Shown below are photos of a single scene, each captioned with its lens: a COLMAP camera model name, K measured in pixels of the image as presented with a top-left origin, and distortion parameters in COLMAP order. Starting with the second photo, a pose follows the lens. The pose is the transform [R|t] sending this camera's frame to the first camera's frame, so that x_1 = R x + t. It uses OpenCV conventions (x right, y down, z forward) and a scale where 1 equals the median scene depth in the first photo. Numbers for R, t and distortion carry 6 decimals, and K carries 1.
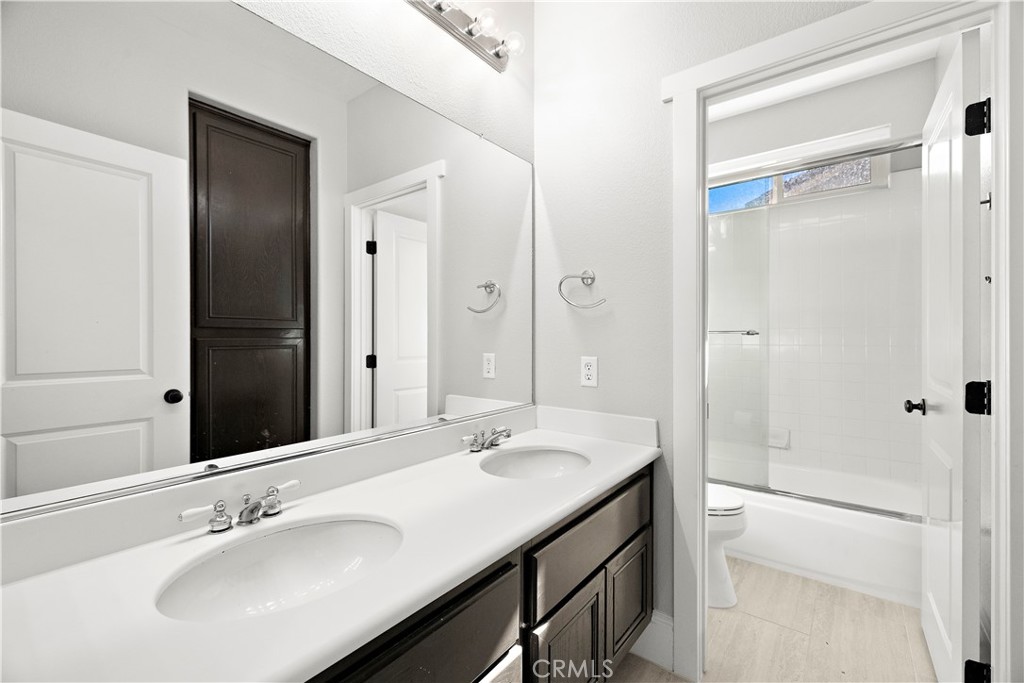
lens RADIAL K [[435.7, 0, 514.6], [0, 435.7, 339.2], [0, 0, 1]] dist [-0.002075, -0.000333]
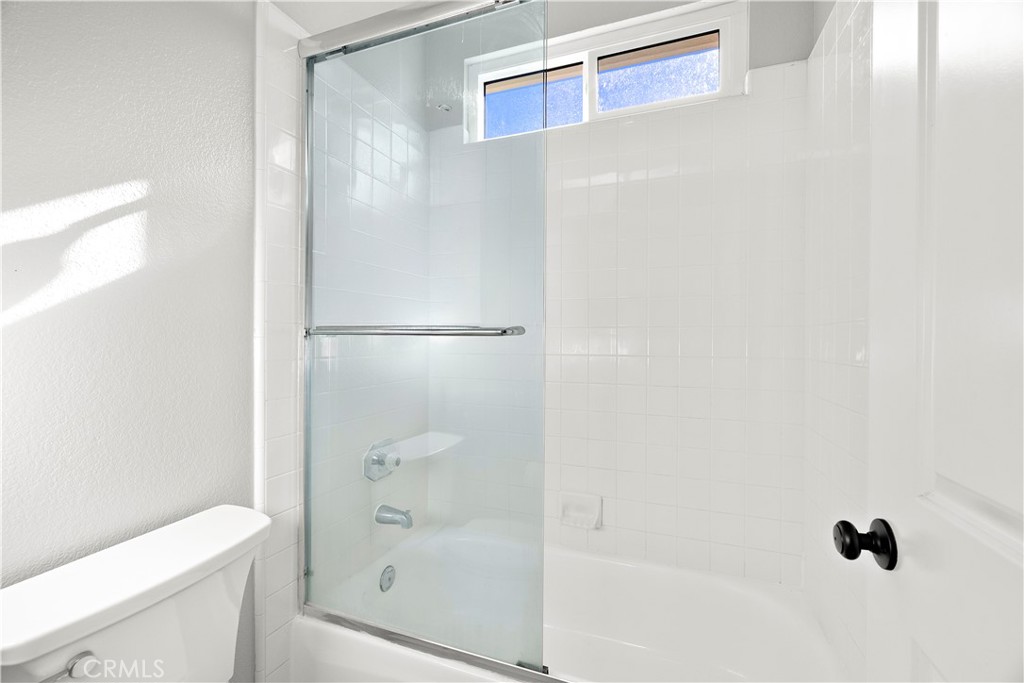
lens RADIAL K [[435.7, 0, 510.3], [0, 435.7, 344.6], [0, 0, 1]] dist [-0.002075, -0.000333]
pose [[0.959087, 0.004621, 0.283075, 0.413268], [-0.005805, 0.999978, 0.003344, -0.002207], [-0.283053, -0.004851, 0.959092, 0.560994]]
